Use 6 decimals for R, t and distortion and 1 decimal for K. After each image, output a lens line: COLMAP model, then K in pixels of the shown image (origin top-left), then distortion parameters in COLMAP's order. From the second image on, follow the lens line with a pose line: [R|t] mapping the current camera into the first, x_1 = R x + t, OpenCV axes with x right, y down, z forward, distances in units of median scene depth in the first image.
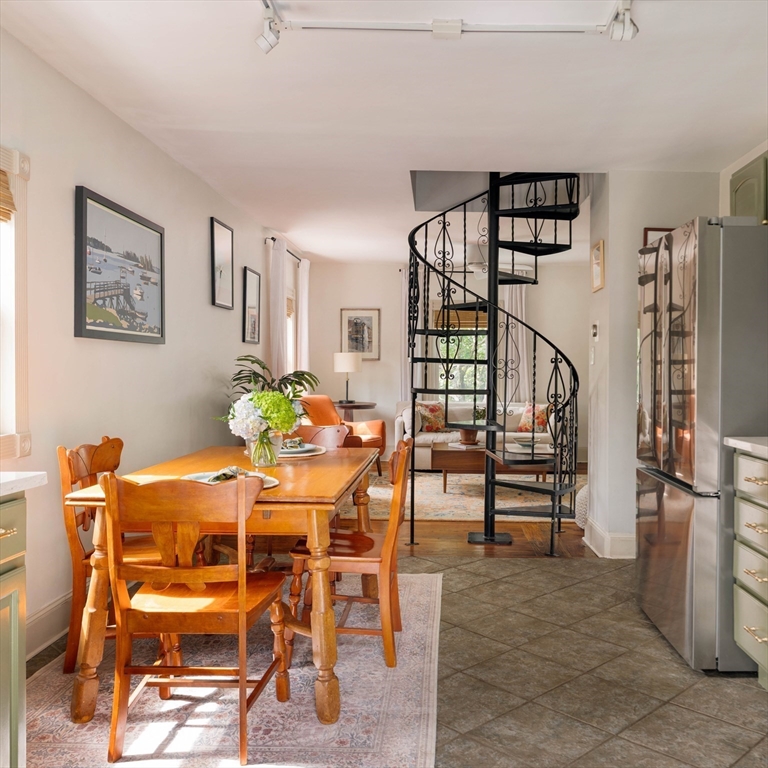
lens RADIAL K [[734.6, 0, 437.6], [0, 734.6, 380.4], [0, 0, 1]] dist [0.001141, -0.012109]
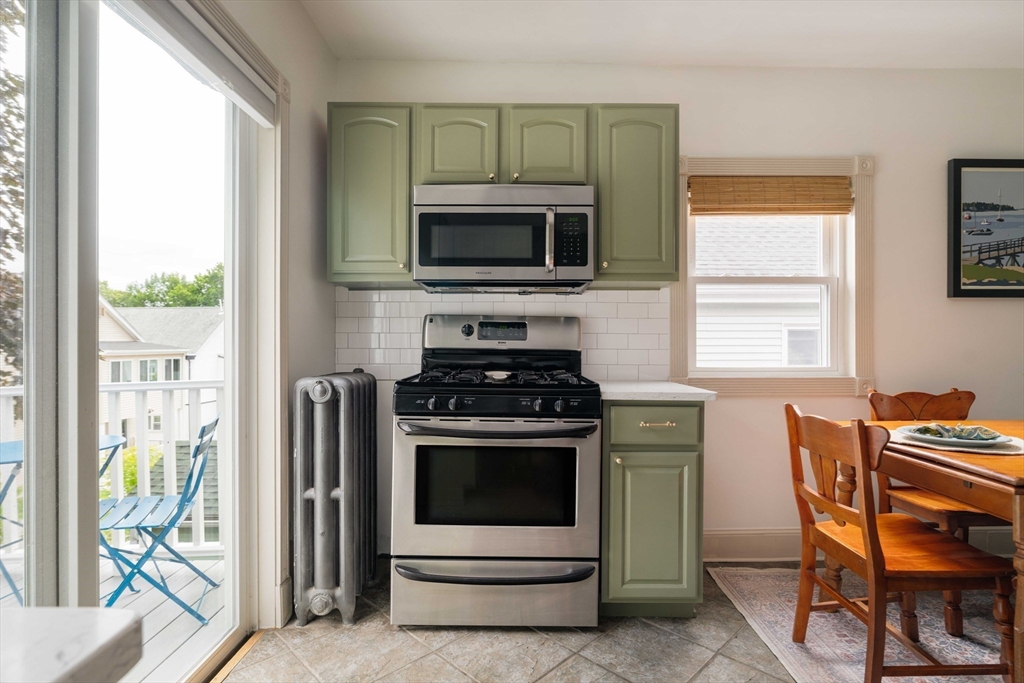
lens RADIAL K [[511.3, 0, 517.1], [0, 511.3, 343.4], [0, 0, 1]] dist [-0.003167, 0.000173]
pose [[0.018611, -0.002889, -0.999823, 0.218508], [-0.014485, 0.999890, -0.003159, 0.018091], [0.999722, 0.014542, 0.018568, 0.284139]]
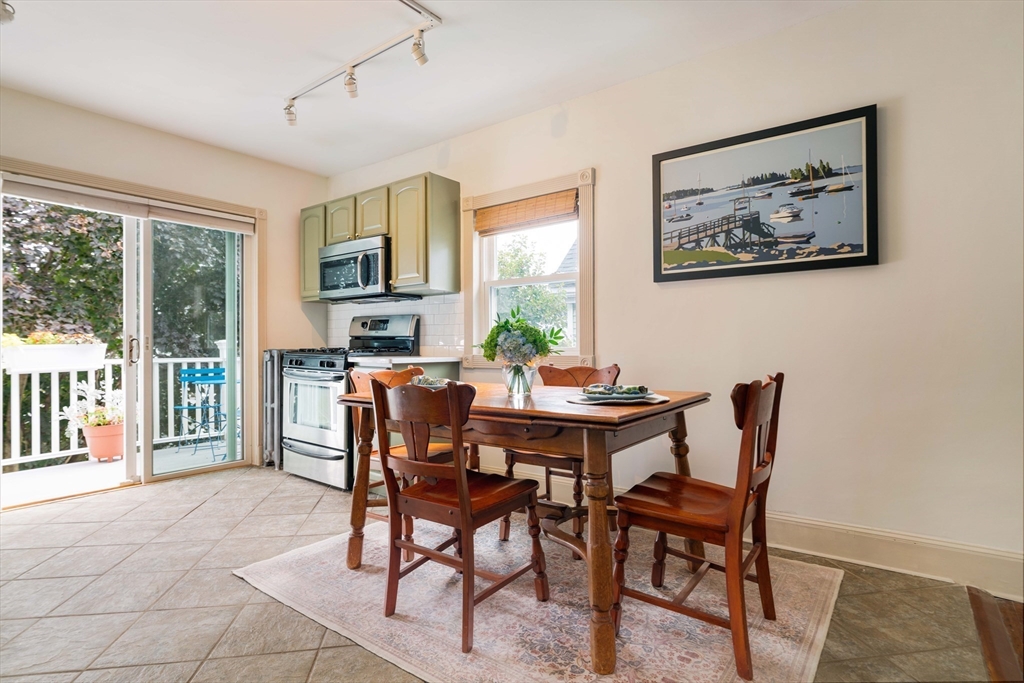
lens RADIAL K [[521.6, 0, 514.8], [0, 521.6, 341.7], [0, 0, 1]] dist [-0.002102, -0.000210]
pose [[-0.597129, -0.006394, -0.802120, 0.270580], [-0.009033, 0.999958, -0.001247, 0.033423], [0.802094, 0.006501, -0.597162, 1.106787]]
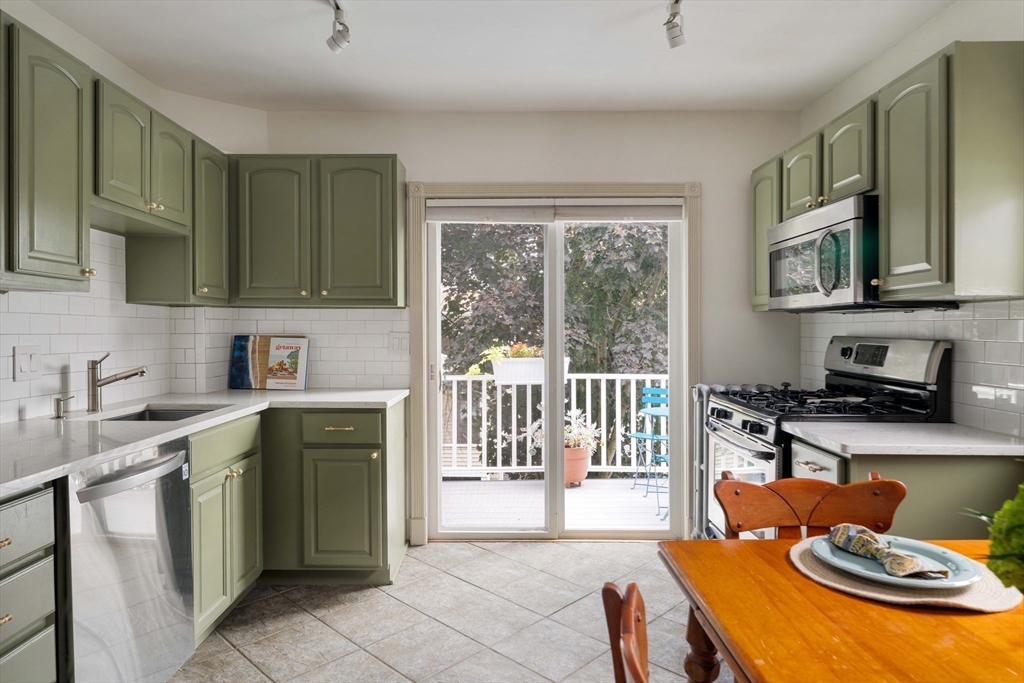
lens RADIAL K [[624.5, 0, 495.1], [0, 624.5, 337.5], [0, 0, 1]] dist [-0.002031, -0.001329]
pose [[-0.999979, -0.005191, 0.003844, 0.011911], [-0.005094, 0.999681, 0.024742, -0.031982], [-0.003971, 0.024722, -0.999686, 0.956739]]
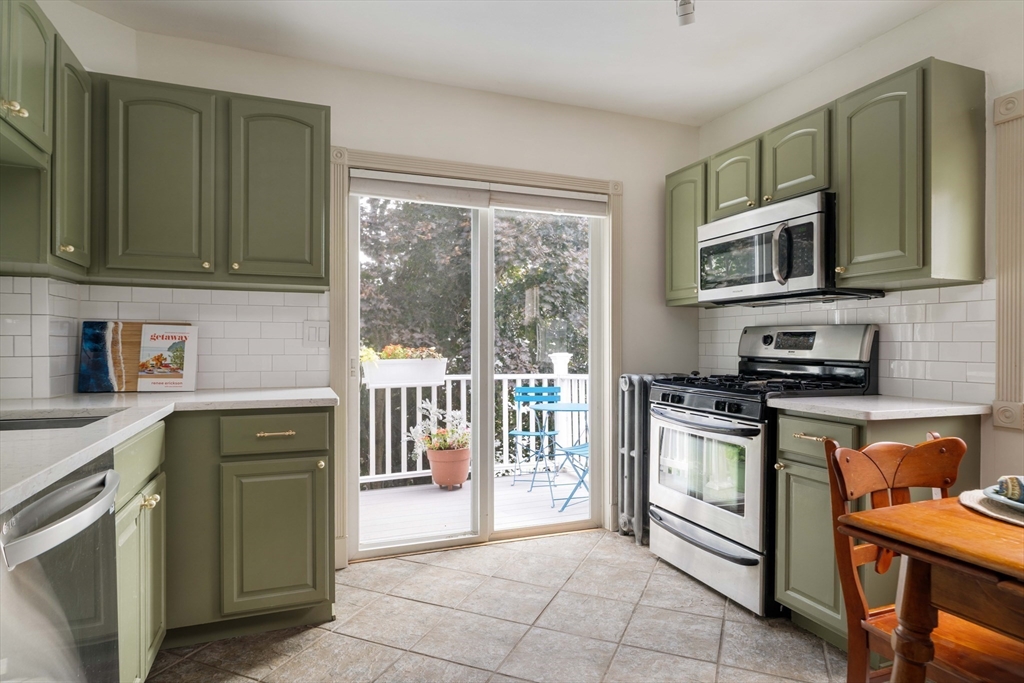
lens RADIAL K [[586.1, 0, 515.9], [0, 586.1, 345.0], [0, 0, 1]] dist [-0.000058, 0.000745]
pose [[-0.927042, -0.005809, -0.374912, 0.193935], [-0.009788, 0.999914, 0.008708, 0.004215], [0.374830, 0.011743, -0.927019, 0.817247]]
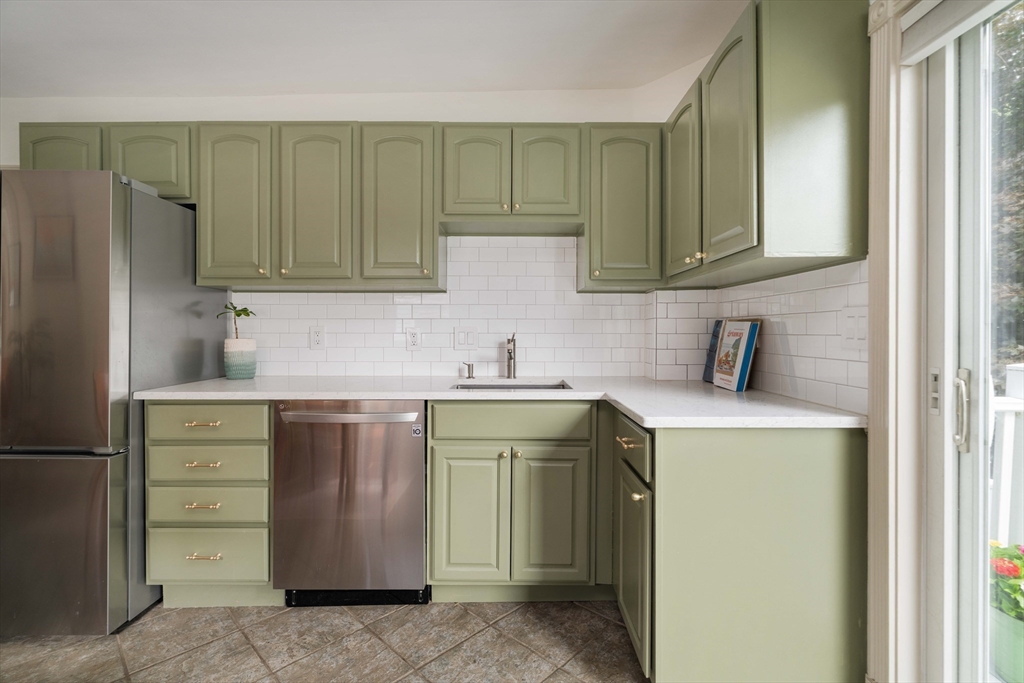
lens RADIAL K [[469.8, 0, 510.2], [0, 469.8, 337.3], [0, 0, 1]] dist [0.029778, -0.008400]
pose [[0.003141, -0.011210, 0.999932, -0.202227], [0.016359, 0.999804, 0.011157, -0.001188], [-0.999861, 0.016323, 0.003324, 0.325220]]
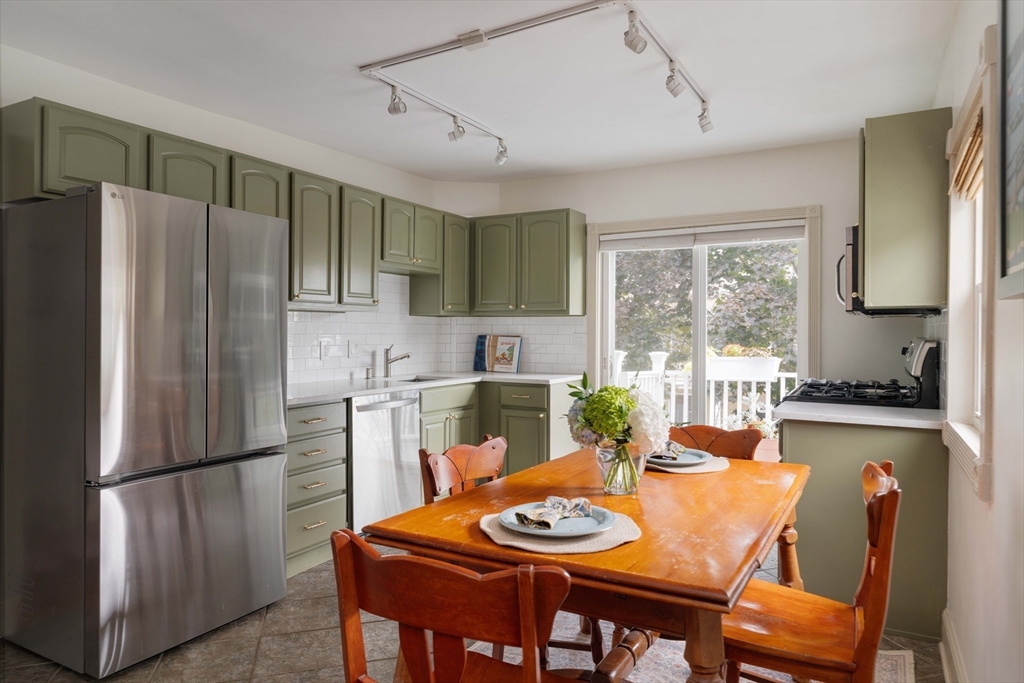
lens RADIAL K [[659.1, 0, 511.8], [0, 659.1, 329.5], [0, 0, 1]] dist [0.024909, 0.000002]
pose [[-0.874756, -0.005112, 0.484536, -0.355222], [0.000800, 0.999928, 0.011993, -0.039860], [-0.484562, 0.010878, -0.874689, 1.261471]]
